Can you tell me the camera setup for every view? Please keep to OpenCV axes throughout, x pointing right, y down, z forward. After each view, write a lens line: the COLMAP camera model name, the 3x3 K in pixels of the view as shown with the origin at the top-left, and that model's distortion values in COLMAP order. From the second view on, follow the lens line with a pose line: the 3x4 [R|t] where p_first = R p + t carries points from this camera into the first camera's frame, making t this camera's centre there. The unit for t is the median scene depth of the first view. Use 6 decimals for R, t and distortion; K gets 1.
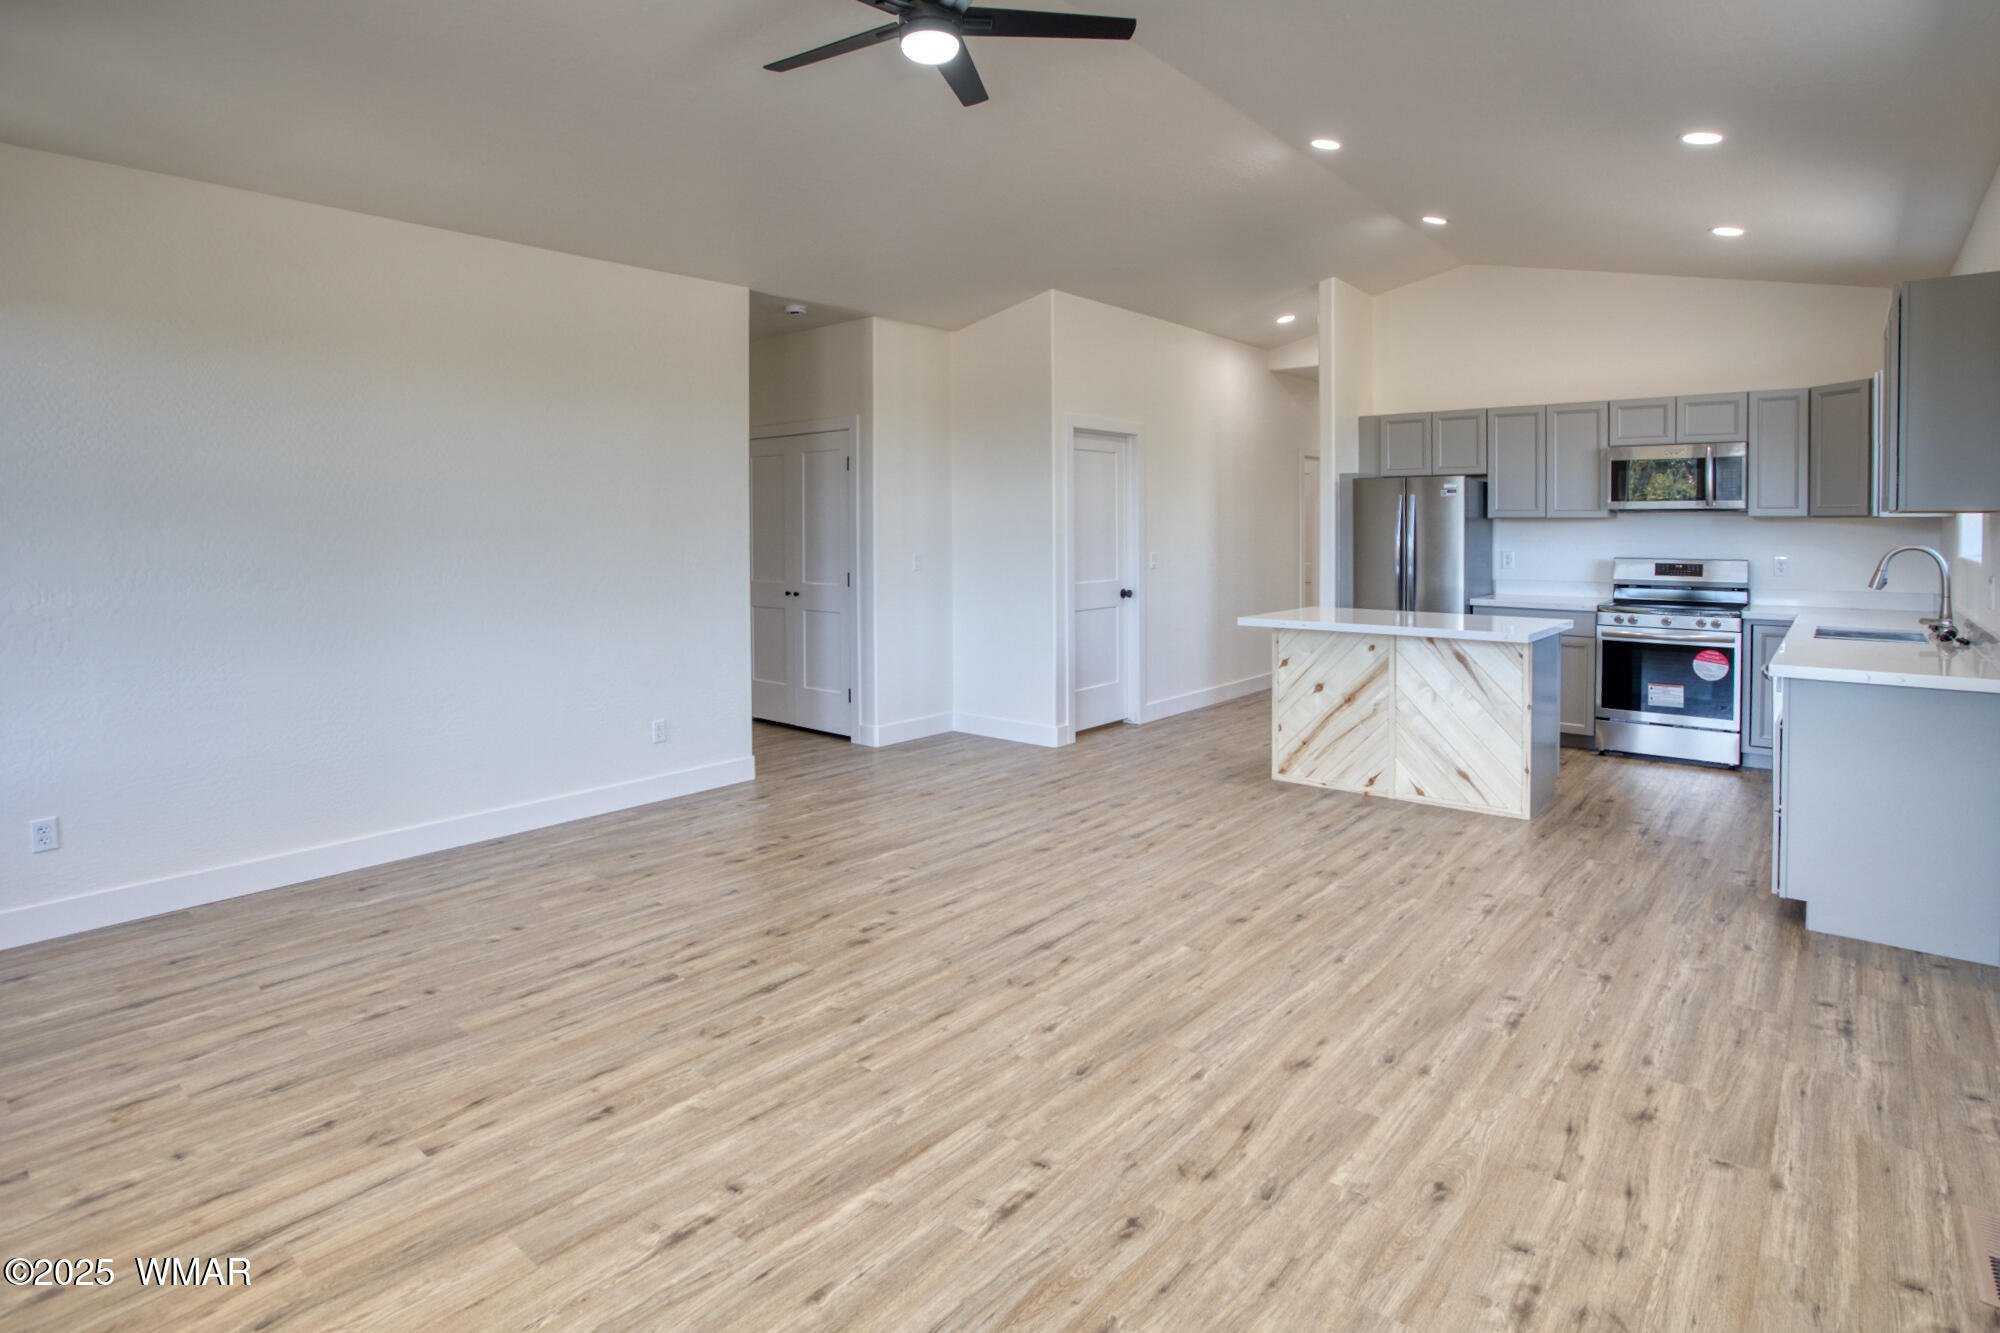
lens RADIAL K [[1029.8, 0, 1053.3], [0, 1029.8, 533.8], [0, 0, 1]] dist [-0.064879, 0.016104]
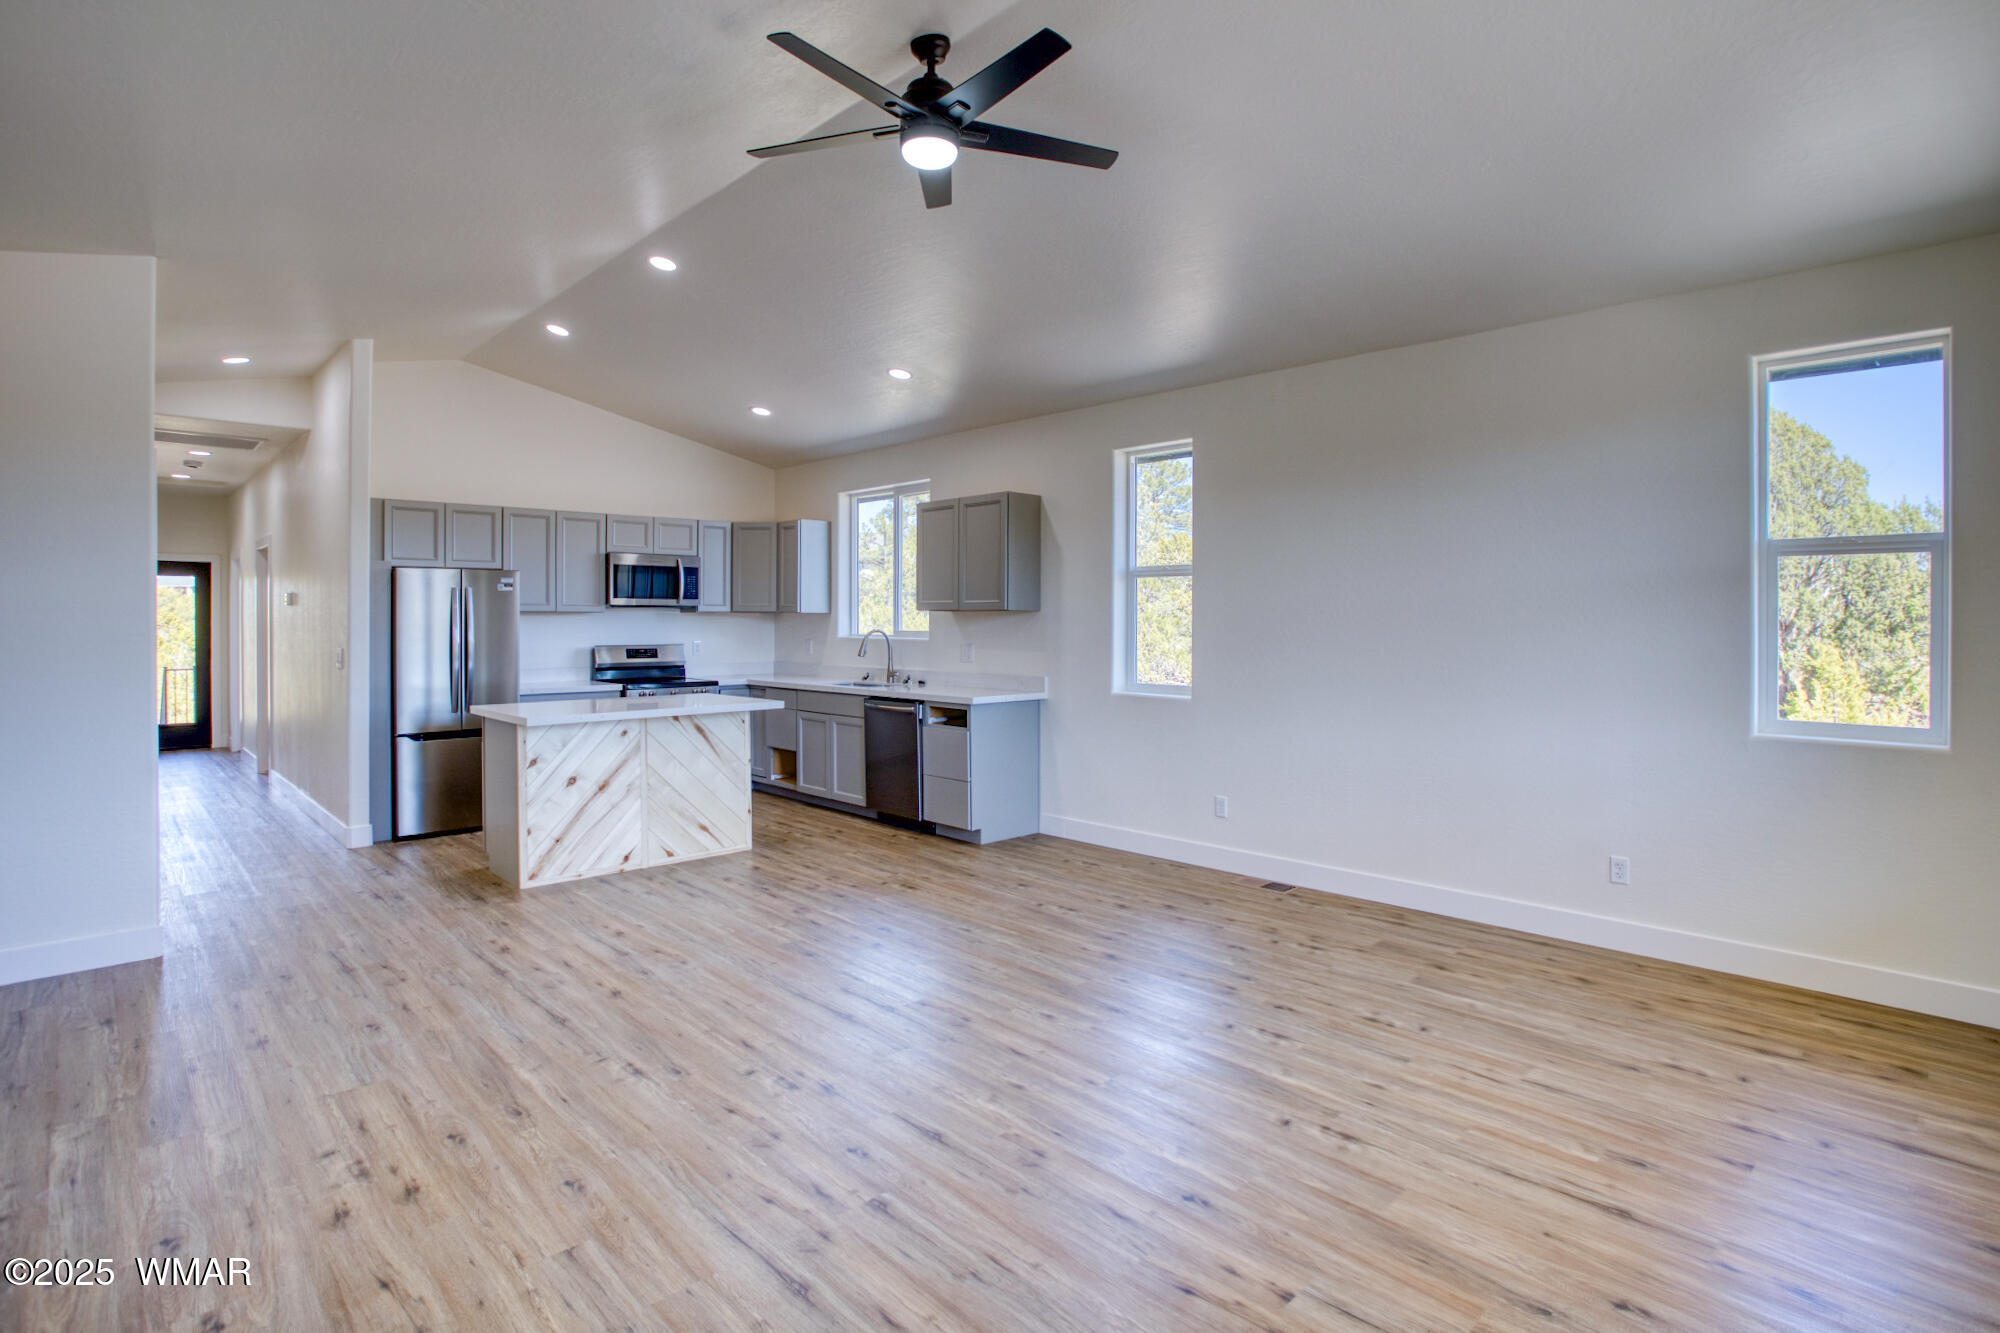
lens RADIAL K [[989.2, 0, 993.3], [0, 989.2, 619.2], [0, 0, 1]] dist [-0.071972, 0.025303]
pose [[0.136794, 0.000824, 0.990599, -0.632911], [0.009125, 0.999956, -0.002092, -0.001523], [-0.990557, 0.009326, 0.136781, 0.467133]]
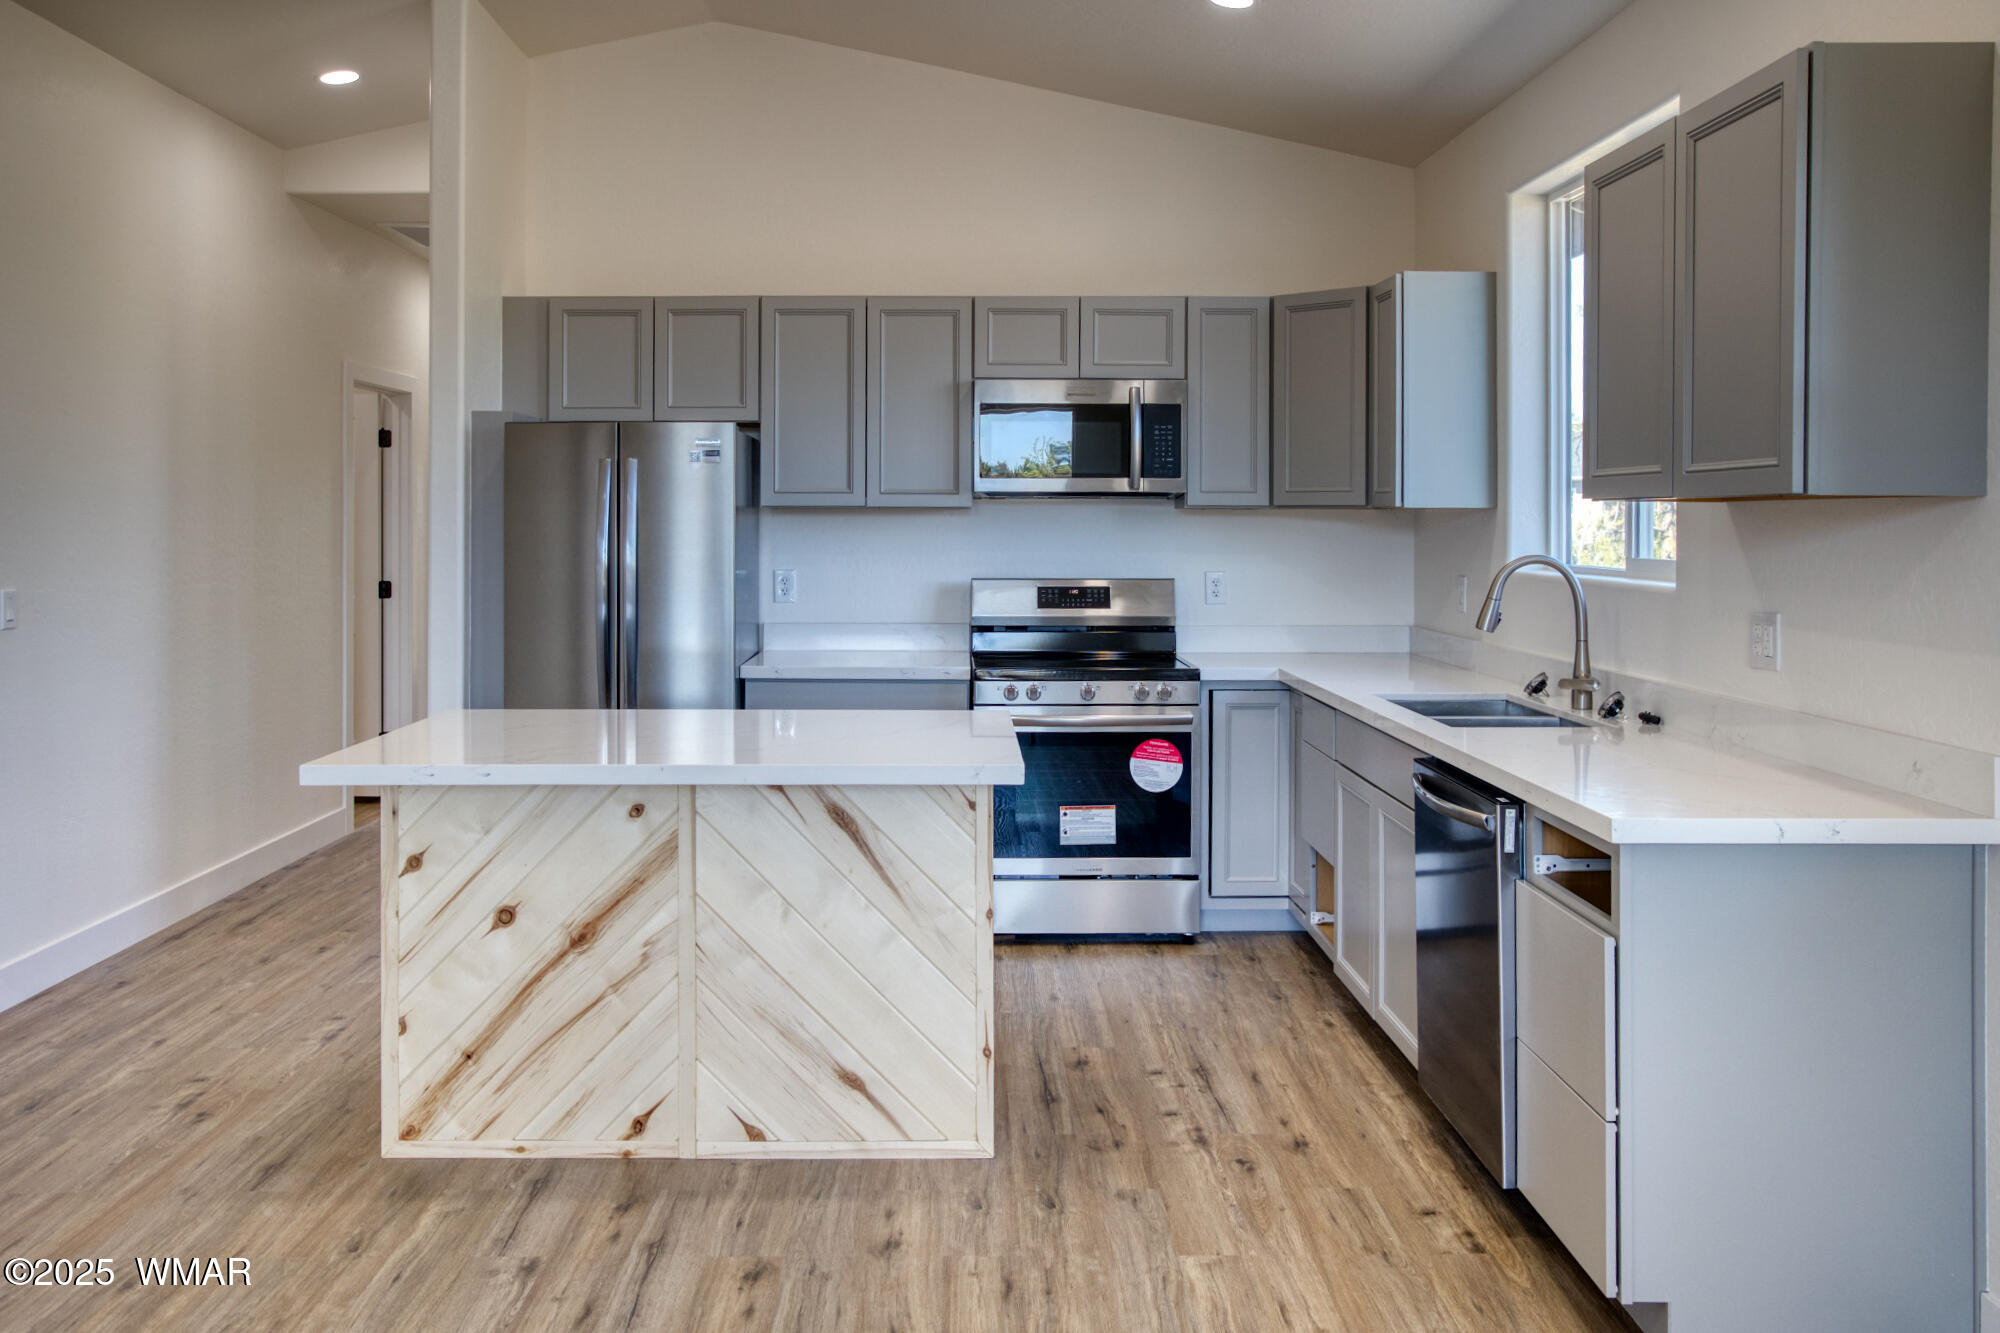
lens RADIAL K [[1575.0, 0, 987.1], [0, 1575.0, 511.2], [0, 0, 1]] dist [-0.023639, 0.005790]
pose [[0.774312, 0.004528, 0.632788, 0.009237], [0.003097, 0.999935, -0.010946, -0.005558], [-0.632797, 0.010435, 0.774248, 0.390383]]
